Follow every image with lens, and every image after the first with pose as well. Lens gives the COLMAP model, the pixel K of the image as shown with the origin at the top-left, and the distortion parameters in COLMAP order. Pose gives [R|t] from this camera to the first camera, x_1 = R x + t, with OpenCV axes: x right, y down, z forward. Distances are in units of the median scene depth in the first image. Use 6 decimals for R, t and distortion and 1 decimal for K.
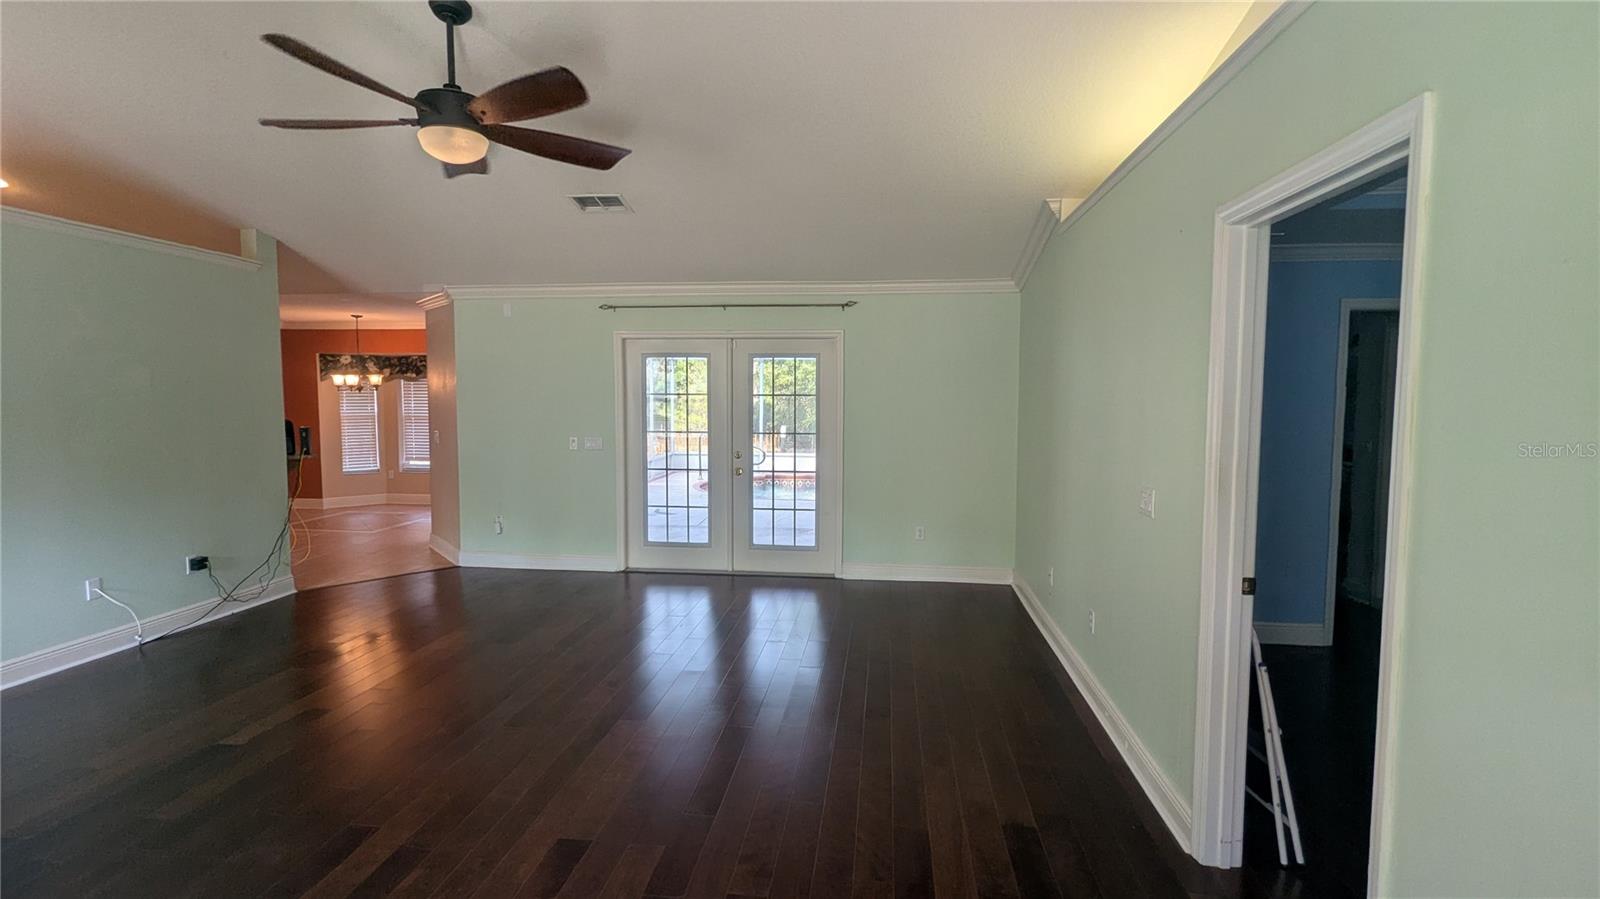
lens RADIAL K [[745.3, 0, 797.3], [0, 745.3, 446.5], [0, 0, 1]] dist [-0.003776, 0.000113]
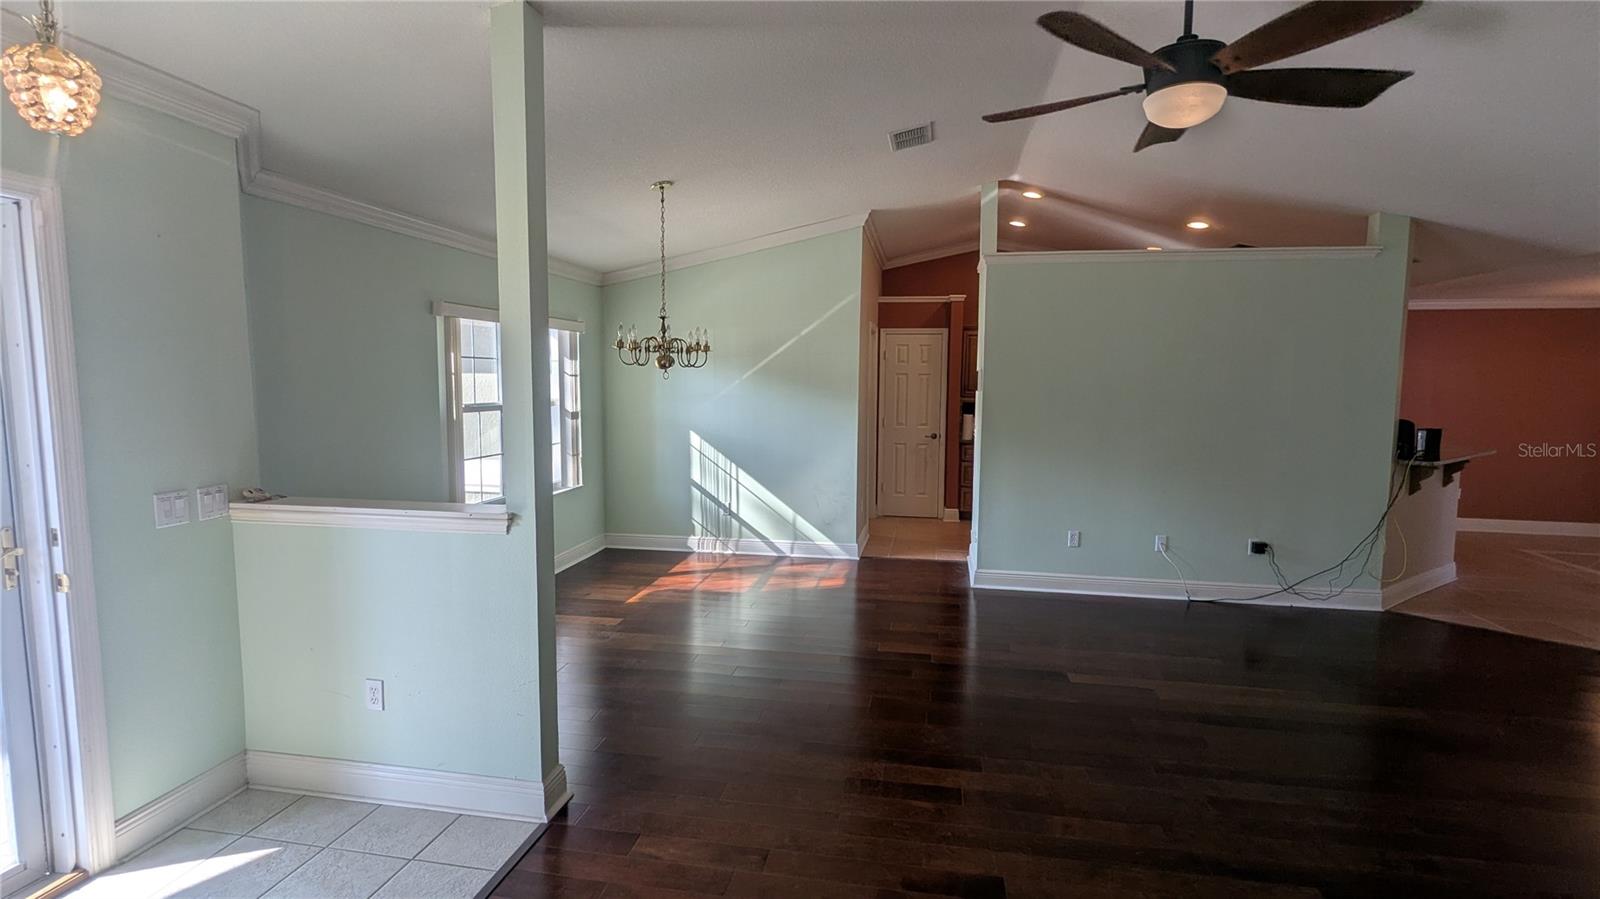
lens RADIAL K [[745.3, 0, 797.3], [0, 745.3, 446.5], [0, 0, 1]] dist [-0.003776, 0.000113]
pose [[-0.057219, 0.087167, -0.994549, 0.316370], [-0.077477, 0.992789, 0.091470, -0.037382], [0.995351, 0.082289, -0.050053, 0.424367]]
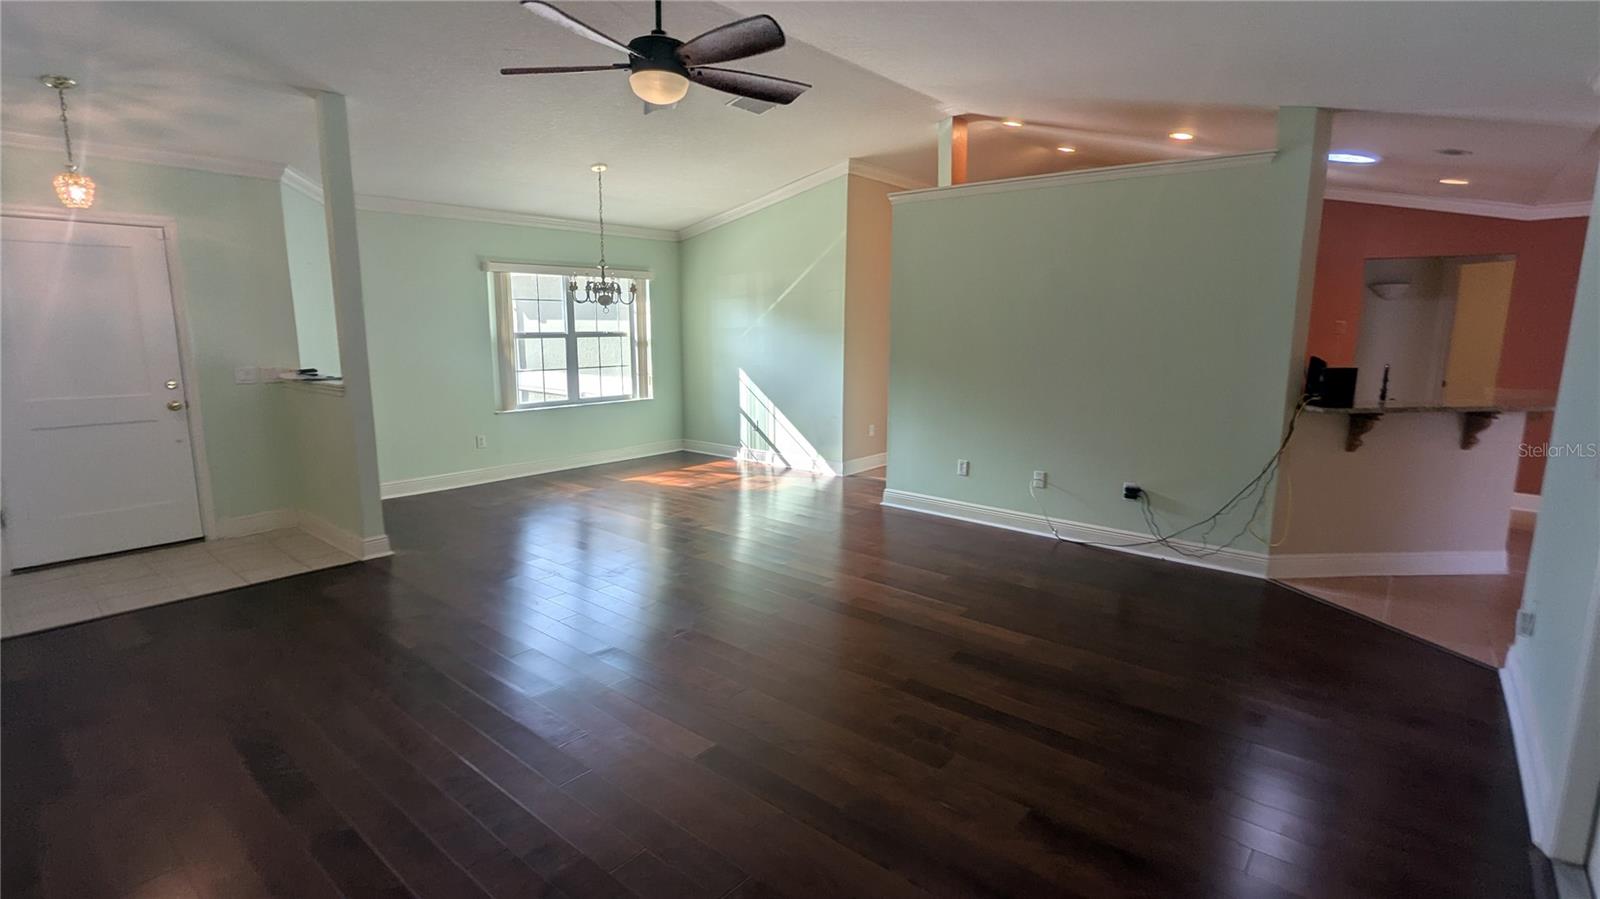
lens RADIAL K [[744.9, 0, 799.0], [0, 744.9, 465.5], [0, 0, 1]] dist [-0.009162, -0.000295]
pose [[-0.550907, 0.146250, -0.821652, 0.286860], [-0.069139, 0.973143, 0.219571, -0.074652], [0.831698, 0.177771, -0.526000, 1.278782]]
